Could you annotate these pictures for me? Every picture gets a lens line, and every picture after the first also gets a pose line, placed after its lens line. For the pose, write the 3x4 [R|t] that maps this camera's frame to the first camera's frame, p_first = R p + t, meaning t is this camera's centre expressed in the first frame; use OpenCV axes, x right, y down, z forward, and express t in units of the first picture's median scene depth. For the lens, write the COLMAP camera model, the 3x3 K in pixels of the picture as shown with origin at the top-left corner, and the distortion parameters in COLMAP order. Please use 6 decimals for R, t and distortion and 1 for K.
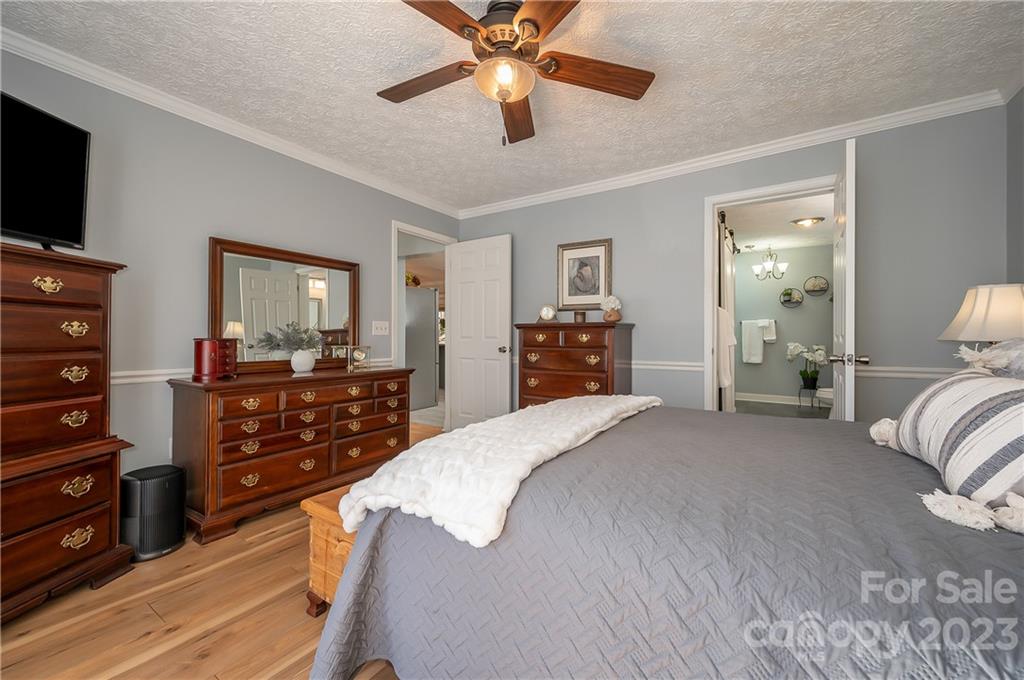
lens RADIAL K [[402.2, 0, 514.0], [0, 402.2, 335.9], [0, 0, 1]] dist [-0.000091, 0.000173]
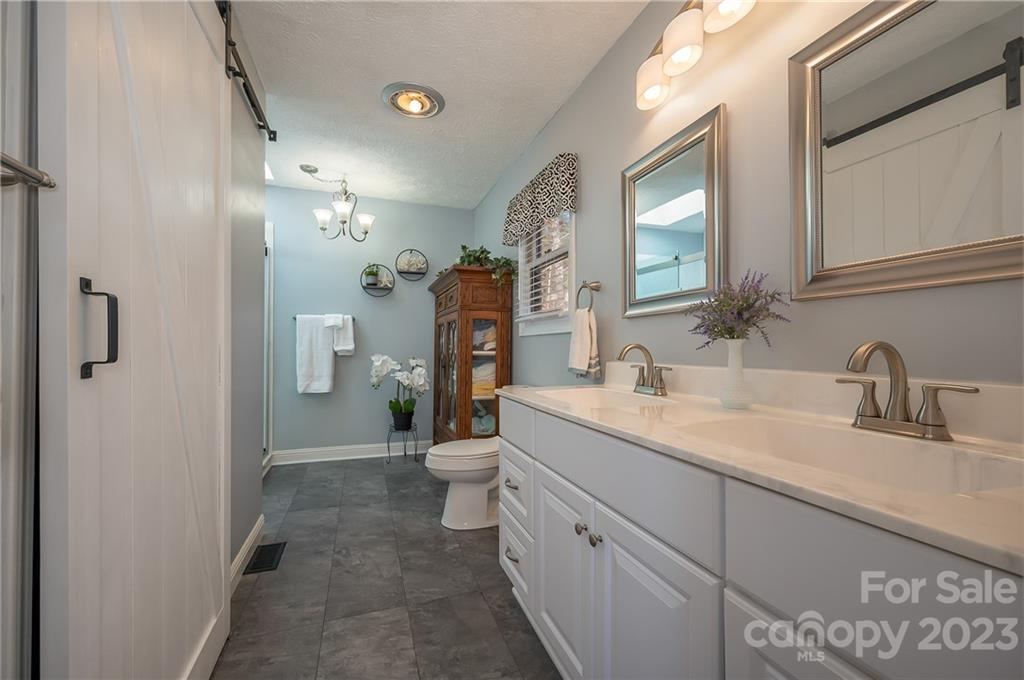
lens RADIAL K [[415.6, 0, 515.6], [0, 415.6, 346.0], [0, 0, 1]] dist [0.004742, 0.000170]
pose [[0.589101, 0.005842, 0.808039, 0.317229], [-0.006526, 0.999976, -0.002472, 0.003839], [-0.808033, -0.003818, 0.589124, 0.478925]]
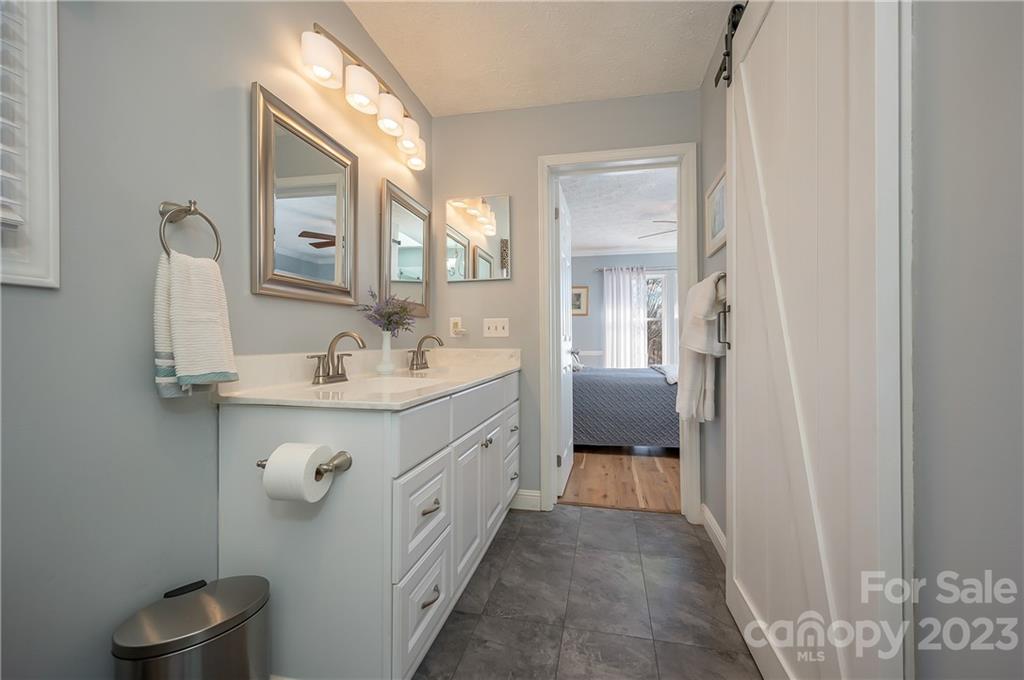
lens RADIAL K [[415.6, 0, 513.3], [0, 415.6, 340.1], [0, 0, 1]] dist [0.004742, 0.000170]
pose [[-0.931998, -0.002009, -0.362459, 1.073784], [0.002218, 0.999934, -0.011245, 0.021605], [0.362457, -0.011284, -0.931932, 1.589594]]
